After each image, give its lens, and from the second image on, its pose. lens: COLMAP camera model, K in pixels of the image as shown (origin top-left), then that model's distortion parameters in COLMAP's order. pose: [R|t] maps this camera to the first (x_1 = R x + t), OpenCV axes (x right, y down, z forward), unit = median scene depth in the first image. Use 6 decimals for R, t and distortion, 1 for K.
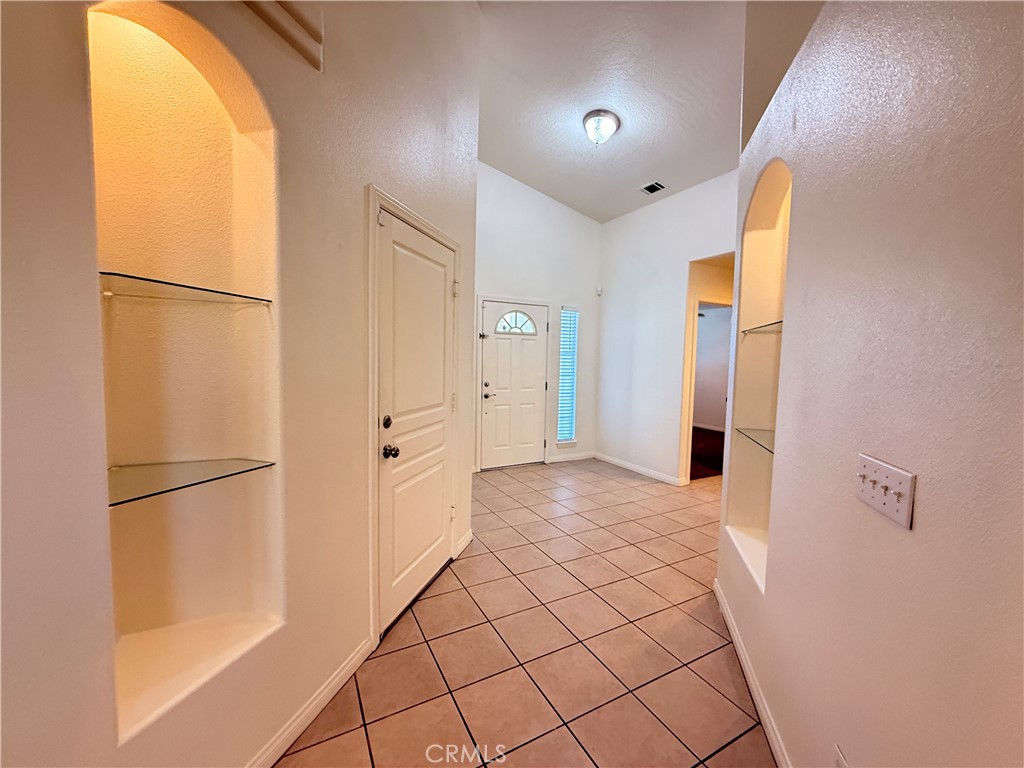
lens RADIAL K [[408.2, 0, 509.4], [0, 408.2, 384.3], [0, 0, 1]] dist [-0.000717, -0.000463]
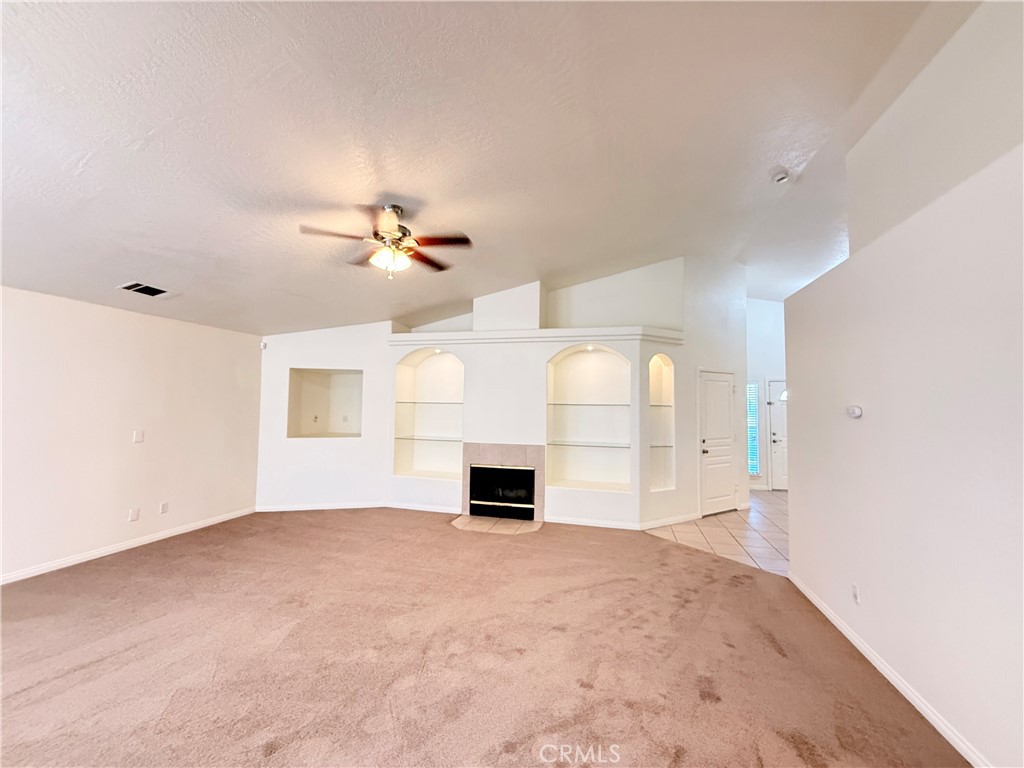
lens RADIAL K [[408.2, 0, 509.4], [0, 408.2, 384.3], [0, 0, 1]] dist [-0.000717, -0.000463]
pose [[0.729134, -0.050889, -0.682477, 0.528801], [-0.038633, 0.992581, -0.115286, 0.058451], [0.683280, 0.110425, 0.721758, -1.591238]]
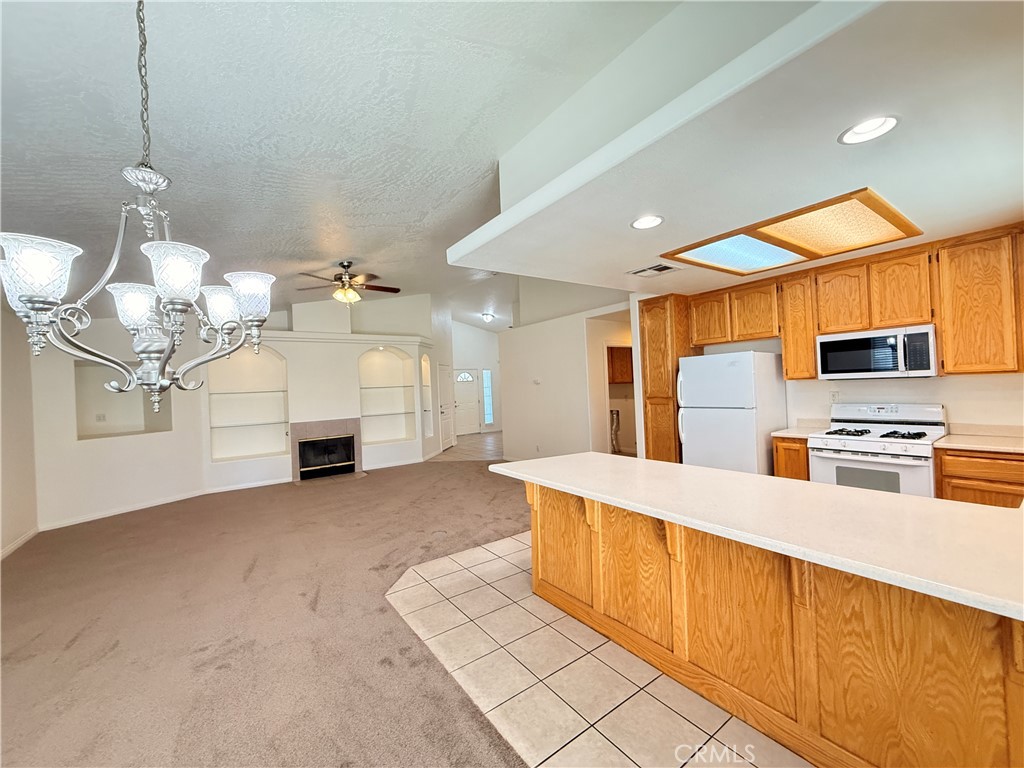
lens RADIAL K [[408.2, 0, 509.4], [0, 408.2, 384.3], [0, 0, 1]] dist [-0.000717, -0.000463]
pose [[0.989194, -0.068419, 0.129673, -0.082032], [0.077495, 0.994787, -0.066279, 0.159983], [-0.124462, 0.075612, 0.989339, -2.965253]]
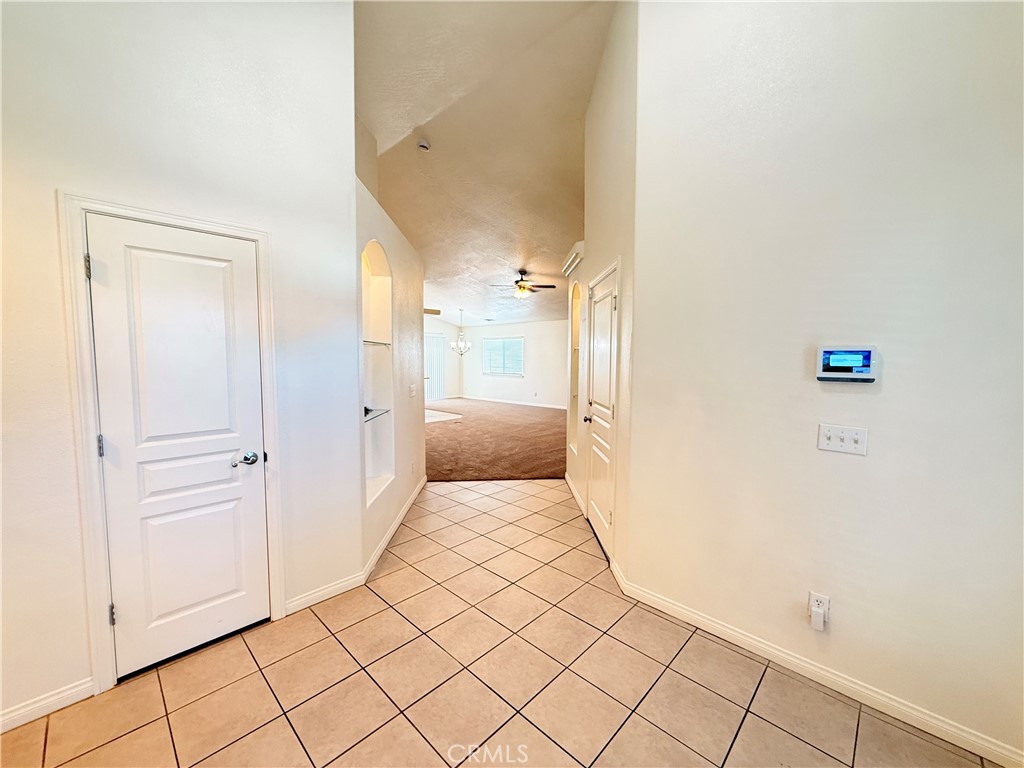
lens RADIAL K [[408.2, 0, 509.4], [0, 408.2, 384.3], [0, 0, 1]] dist [-0.000717, -0.000463]
pose [[-0.952939, -0.009185, -0.303022, 0.433810], [-0.048028, 0.991492, 0.120984, -0.142592], [0.299332, 0.129844, -0.945273, 1.946011]]
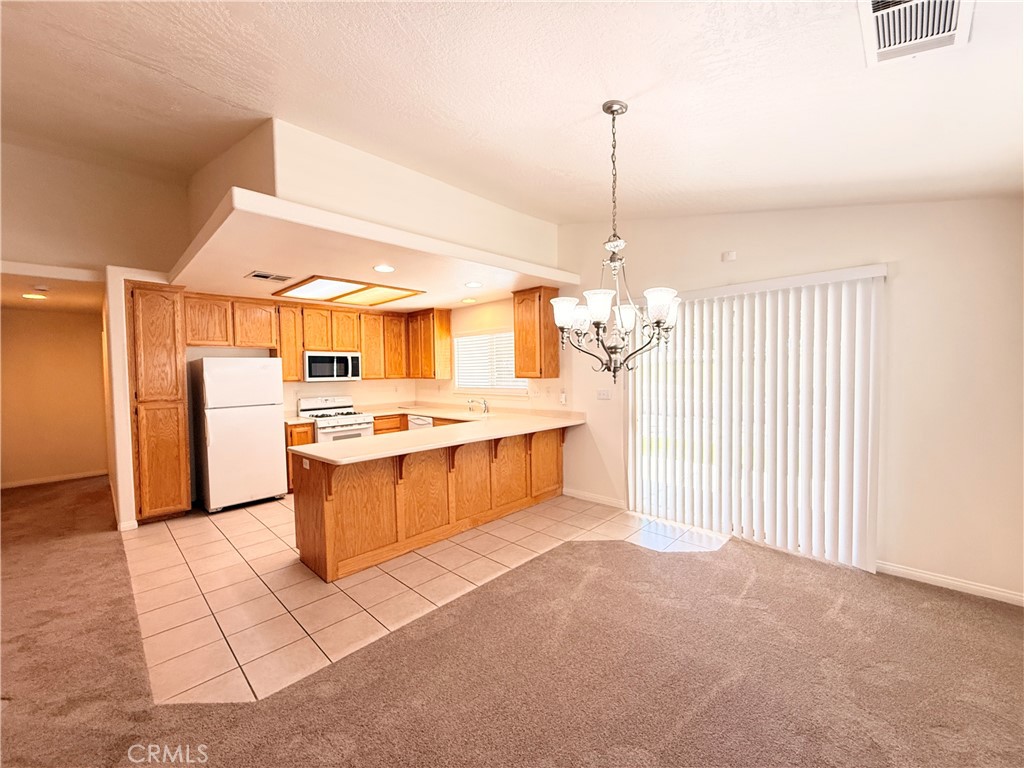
lens RADIAL K [[408.2, 0, 509.4], [0, 408.2, 384.3], [0, 0, 1]] dist [-0.000717, -0.000463]
pose [[-0.300794, -0.054138, 0.952151, -1.096650], [0.069539, 0.994485, 0.078513, 0.054701], [-0.951151, 0.089828, -0.295370, -2.039341]]
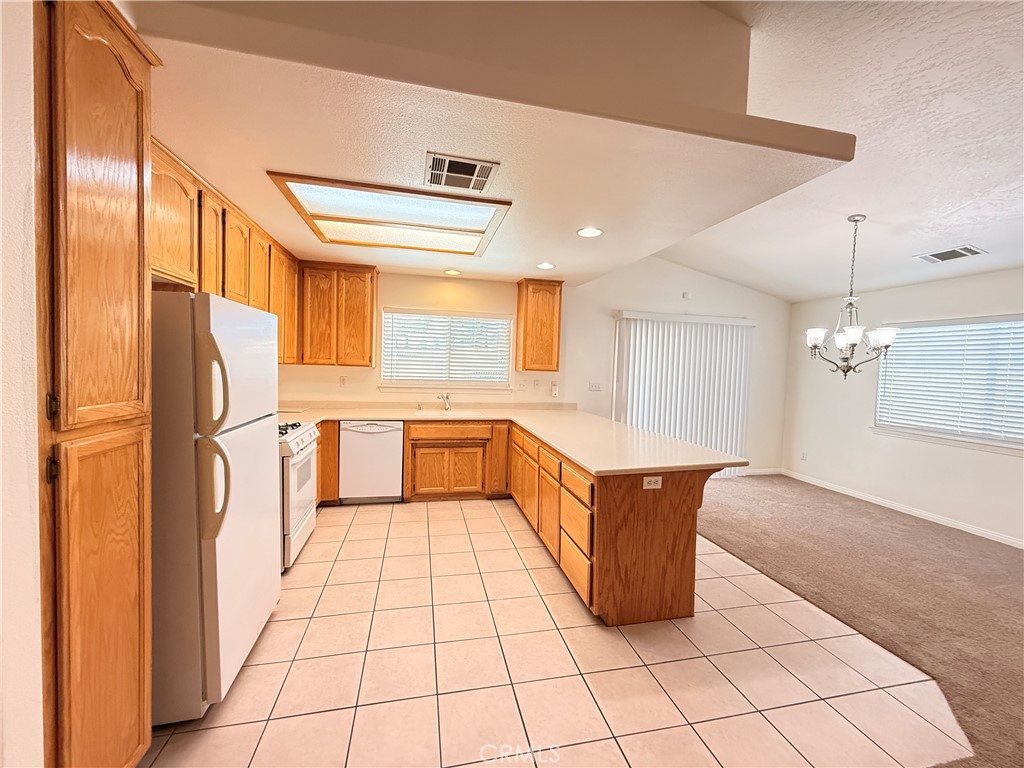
lens RADIAL K [[408.2, 0, 509.4], [0, 408.2, 384.3], [0, 0, 1]] dist [-0.000717, -0.000463]
pose [[-0.960973, -0.068945, 0.267913, 0.275845], [-0.039731, 0.992803, 0.112978, 0.038337], [-0.273774, 0.097925, -0.956796, -0.897443]]
